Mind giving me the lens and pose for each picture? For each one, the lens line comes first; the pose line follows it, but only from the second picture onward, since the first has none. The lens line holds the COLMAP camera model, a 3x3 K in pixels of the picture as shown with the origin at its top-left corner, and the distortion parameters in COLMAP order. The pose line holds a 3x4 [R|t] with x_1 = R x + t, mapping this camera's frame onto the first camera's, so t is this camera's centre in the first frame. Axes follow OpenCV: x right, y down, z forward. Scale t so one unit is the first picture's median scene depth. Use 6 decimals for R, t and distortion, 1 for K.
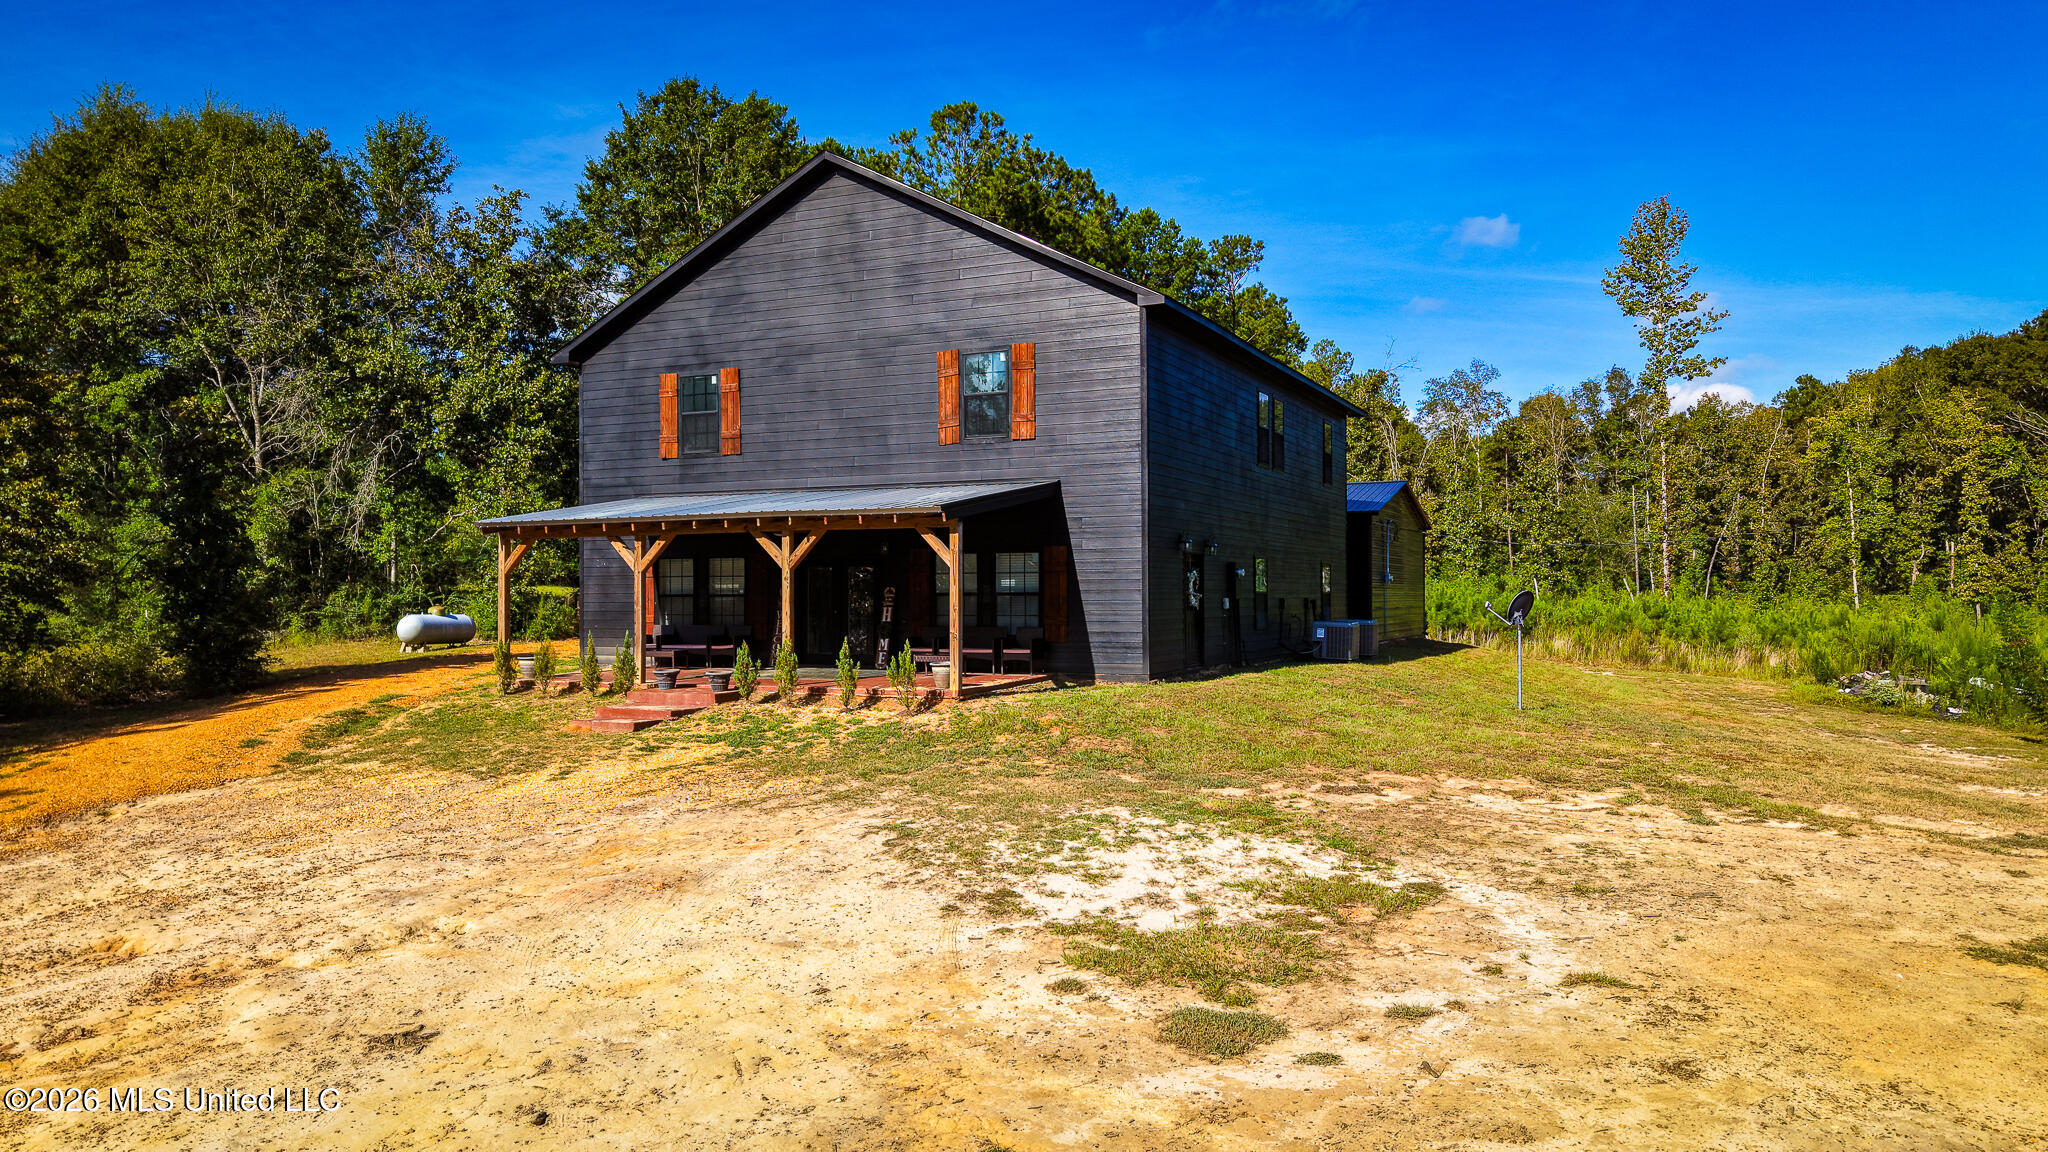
lens RADIAL K [[1371.3, 0, 1024.0], [0, 1371.3, 576.0], [0, 0, 1]] dist [0.012692, -0.000421]
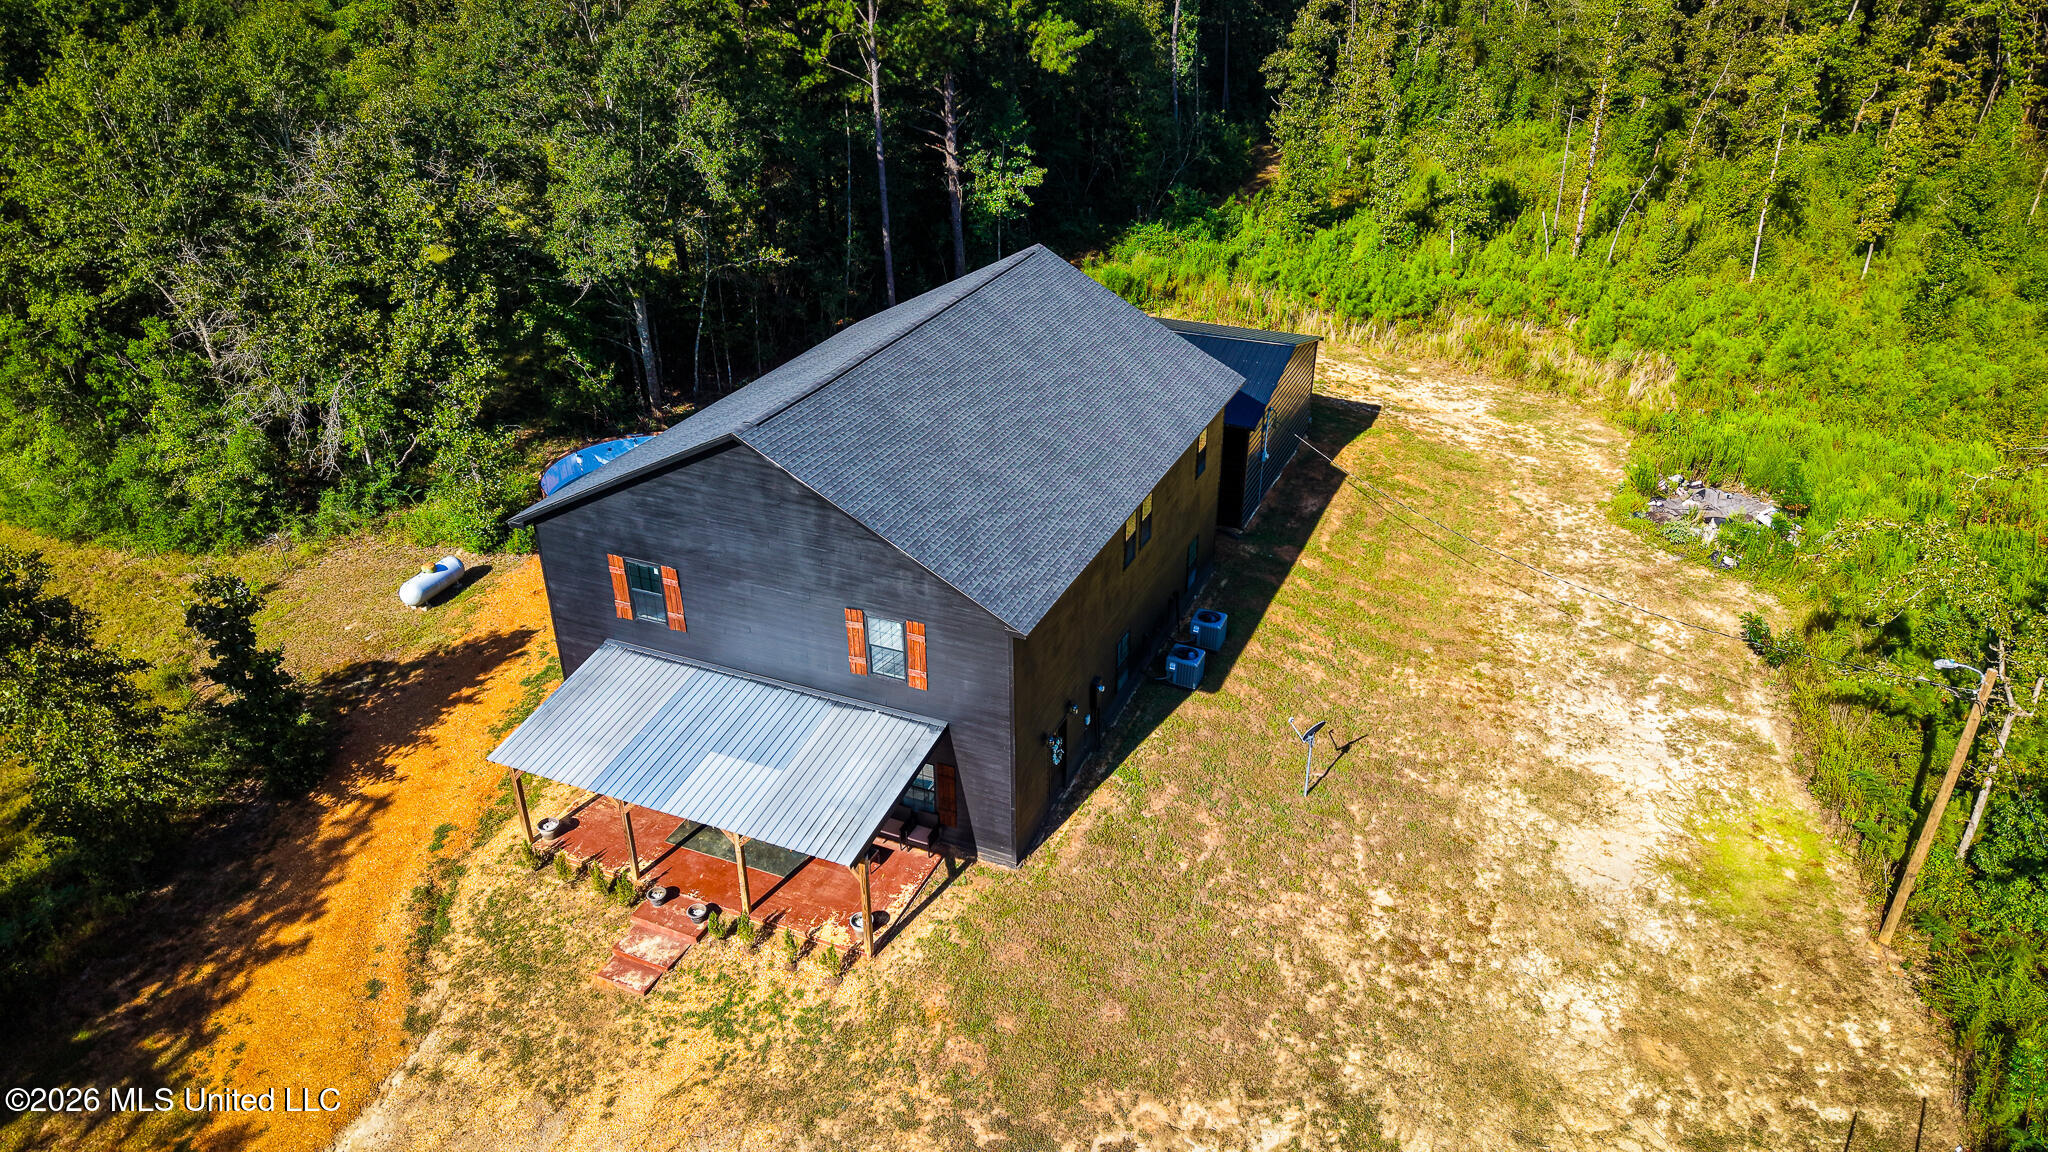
lens RADIAL K [[1373.2, 0, 1024.0], [0, 1373.2, 576.0], [0, 0, 1]] dist [0.014353, -0.004964]
pose [[0.999603, -0.013033, 0.024975, 0.059656], [-0.000781, 0.873388, 0.487025, -0.717185], [-0.028160, -0.486851, 0.873031, -0.036512]]
